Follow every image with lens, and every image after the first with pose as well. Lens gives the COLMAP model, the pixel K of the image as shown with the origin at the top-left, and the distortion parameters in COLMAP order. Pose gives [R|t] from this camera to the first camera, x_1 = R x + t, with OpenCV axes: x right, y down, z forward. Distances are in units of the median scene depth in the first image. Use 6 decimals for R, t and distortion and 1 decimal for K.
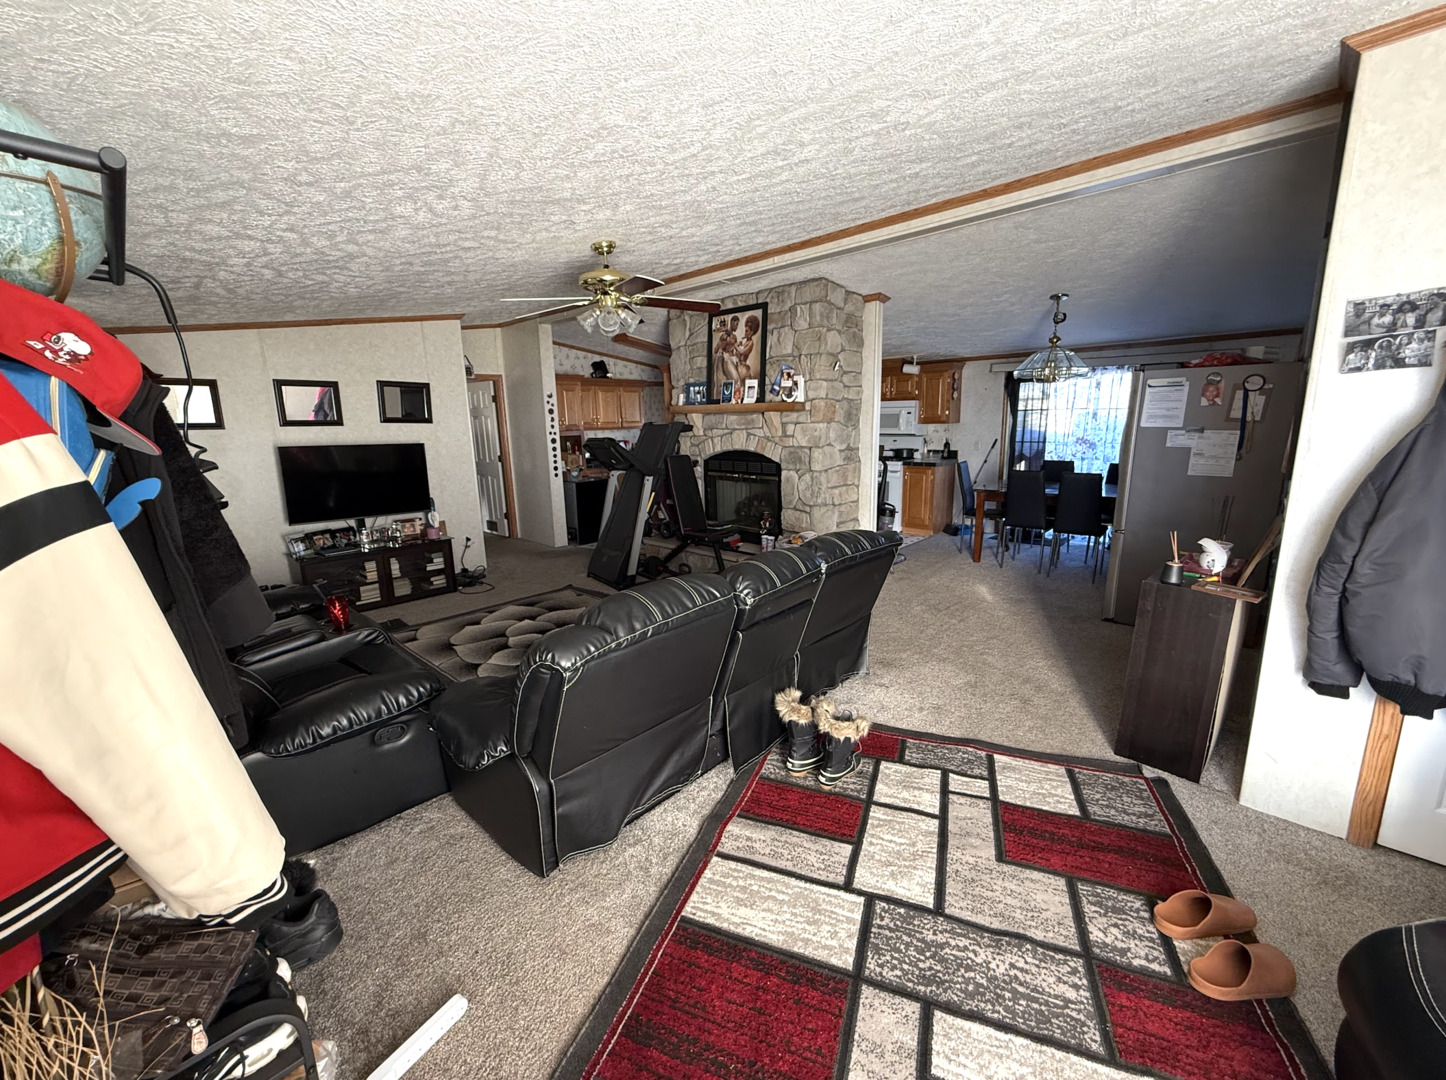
lens RADIAL K [[574.5, 0, 723.0], [0, 574.5, 540.0], [0, 0, 1]] dist [-0.002118, 0.000017]
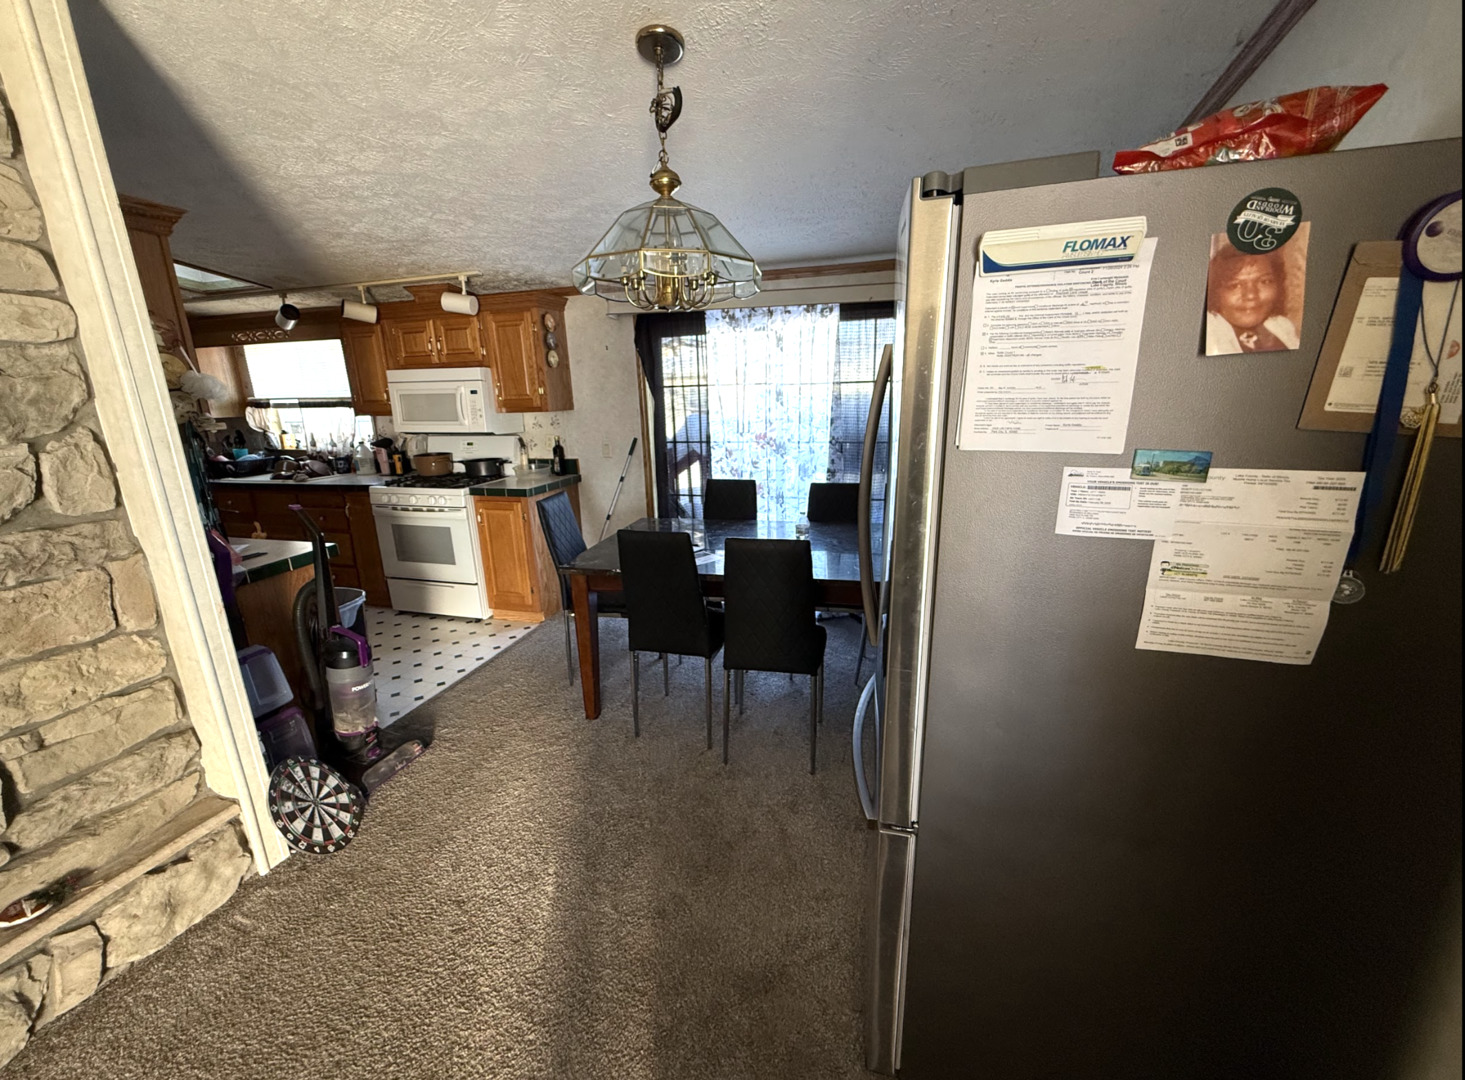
lens RADIAL K [[589.1, 0, 732.5], [0, 589.1, 540.0], [0, 0, 1]] dist [0.000979, 0.000123]
pose [[0.881259, -0.112766, 0.458984, 0.330383], [0.100103, 0.993622, 0.051919, -0.113259], [-0.461911, 0.000191, 0.886926, 0.514949]]
